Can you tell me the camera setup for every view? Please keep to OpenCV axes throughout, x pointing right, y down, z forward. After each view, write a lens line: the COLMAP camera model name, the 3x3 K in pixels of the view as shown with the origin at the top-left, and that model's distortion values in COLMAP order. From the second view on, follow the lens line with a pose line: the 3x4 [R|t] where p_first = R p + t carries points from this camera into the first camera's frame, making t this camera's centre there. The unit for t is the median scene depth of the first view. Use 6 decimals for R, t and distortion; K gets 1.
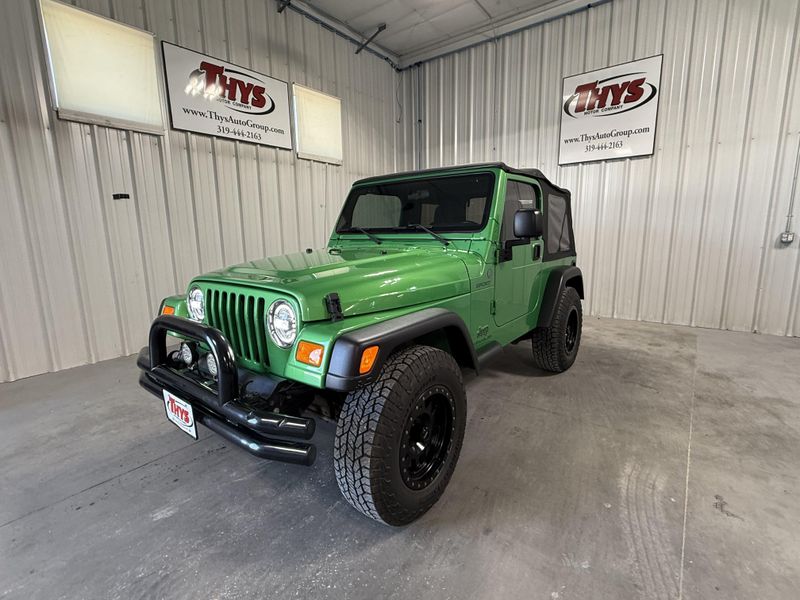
lens RADIAL K [[387.5, 0, 400.0], [0, 387.5, 300.0], [0, 0, 1]] dist [0.002277, -0.000143]
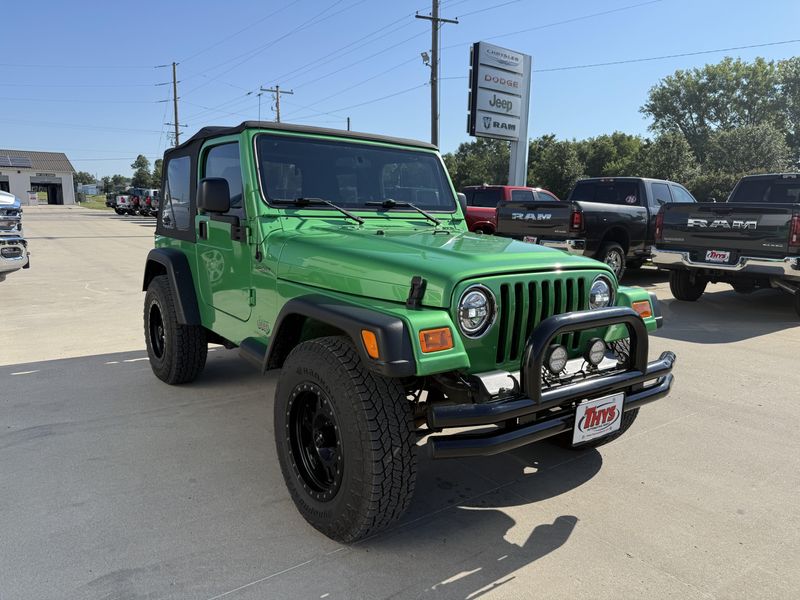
lens RADIAL K [[566.4, 0, 402.5], [0, 566.4, 296.5], [0, 0, 1]] dist [0.022896, -0.034170]
pose [[0.257854, -0.124687, 0.958105, -0.822172], [0.135928, 0.986457, 0.091794, -0.068004], [-0.956575, 0.106564, 0.271310, 0.462379]]
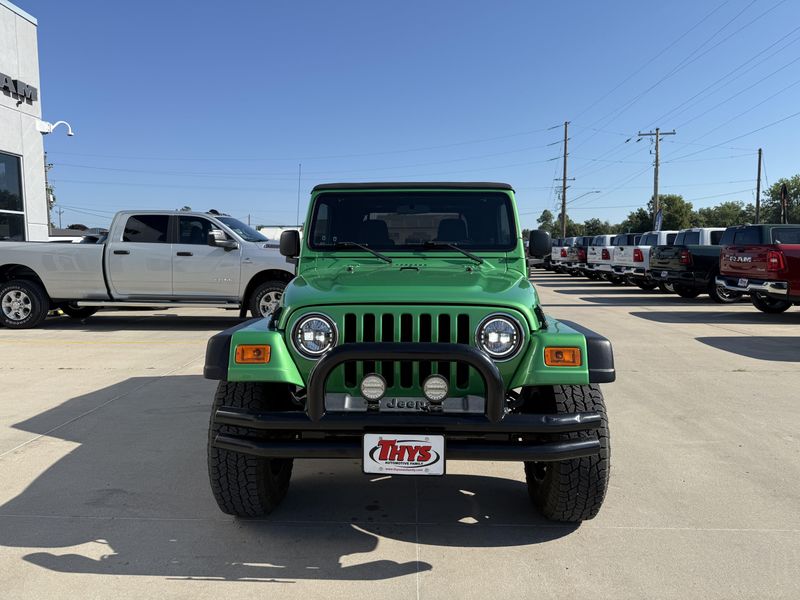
lens RADIAL K [[569.7, 0, 398.9], [0, 569.7, 279.8], [0, 0, 1]] dist [0.007458, -0.003657]
pose [[0.809209, -0.013493, 0.587366, -0.574088], [0.089672, 0.990860, -0.100778, 0.016793], [-0.580638, 0.134221, 0.803022, -0.017320]]
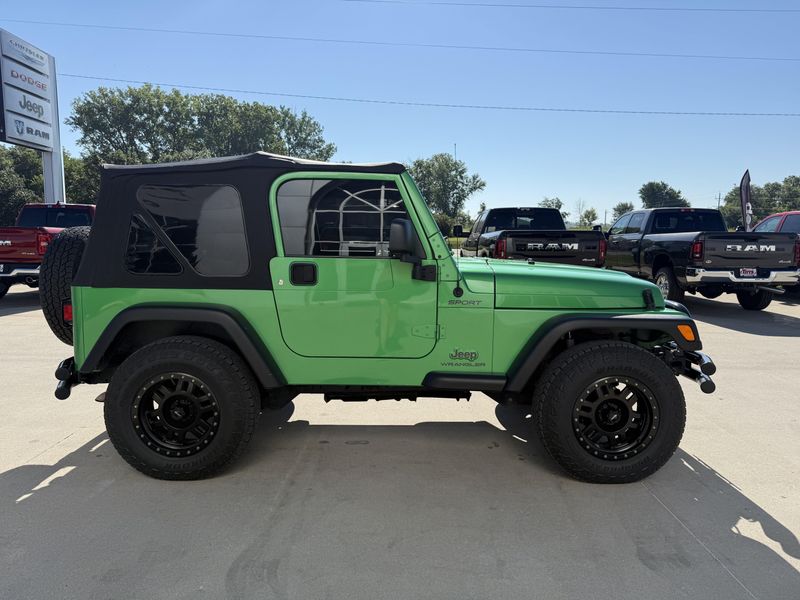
lens RADIAL K [[566.4, 0, 402.5], [0, 566.4, 296.5], [0, 0, 1]] dist [0.022896, -0.034170]
pose [[-0.624084, -0.073407, 0.777901, -0.724719], [0.133789, 0.970835, 0.198948, -0.236622], [-0.769818, 0.228235, -0.596061, 1.362568]]
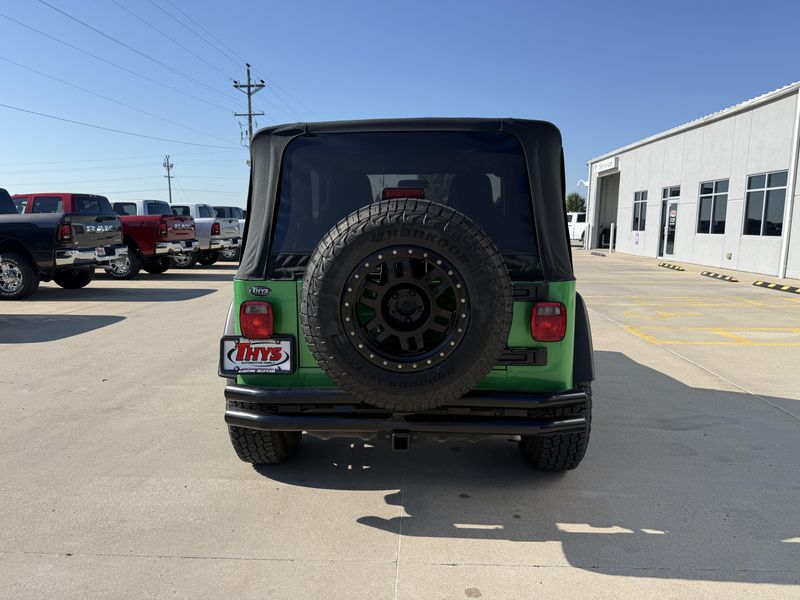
lens RADIAL K [[566.6, 0, 400.0], [0, 566.6, 300.0], [0, 0, 1]] dist [0.006011, -0.006338]
pose [[-0.819492, 0.090594, -0.565884, 0.663339], [-0.086925, 0.956352, 0.278988, -0.287036], [0.566459, 0.277818, -0.775848, 1.607478]]
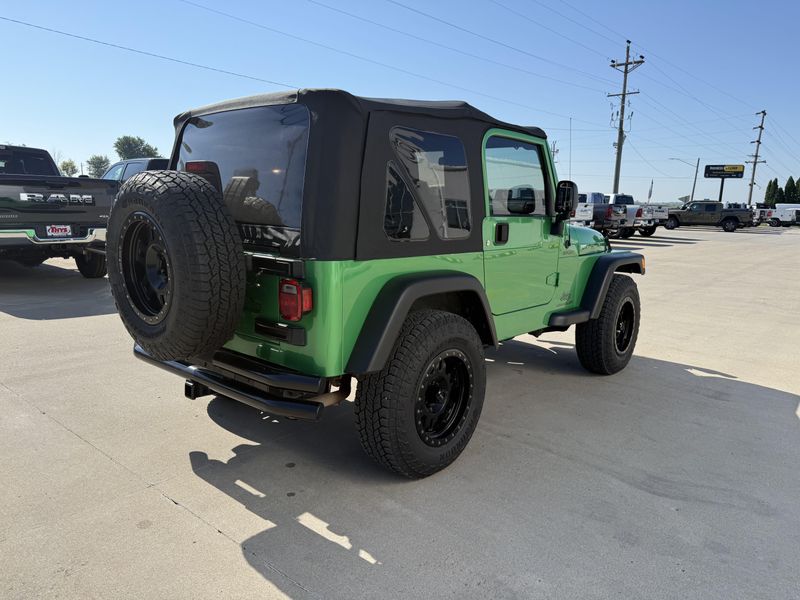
lens RADIAL K [[566.4, 0, 402.5], [0, 566.4, 296.5], [0, 0, 1]] dist [0.022896, -0.034170]
pose [[-0.999051, -0.018935, 0.039213, 0.075559], [-0.005000, 0.944432, 0.328670, -0.305592], [-0.043257, 0.328162, -0.943631, 1.774393]]
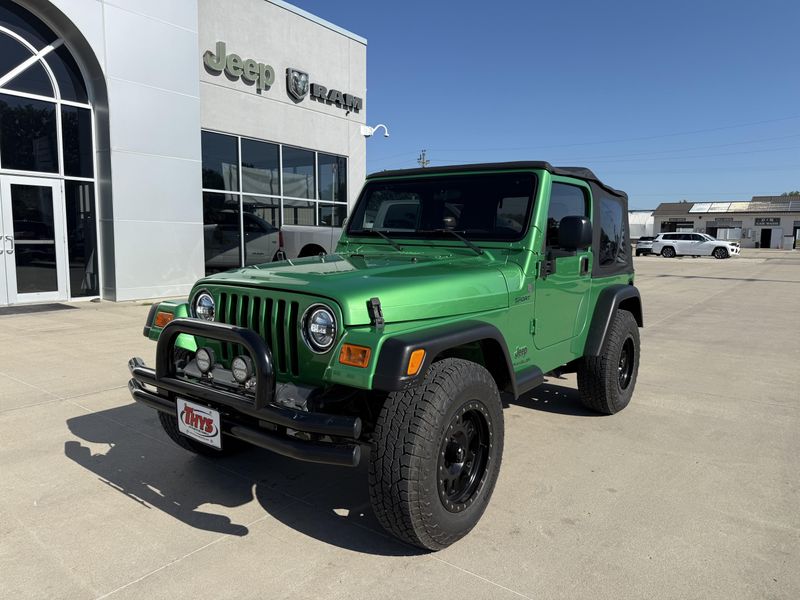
lens RADIAL K [[566.4, 0, 402.5], [0, 566.4, 296.5], [0, 0, 1]] dist [0.022896, -0.034170]
pose [[0.999191, 0.032359, 0.023891, -0.055156], [-0.030703, 0.997301, -0.066700, 0.029116], [-0.025985, 0.065913, 0.997487, -0.169156]]
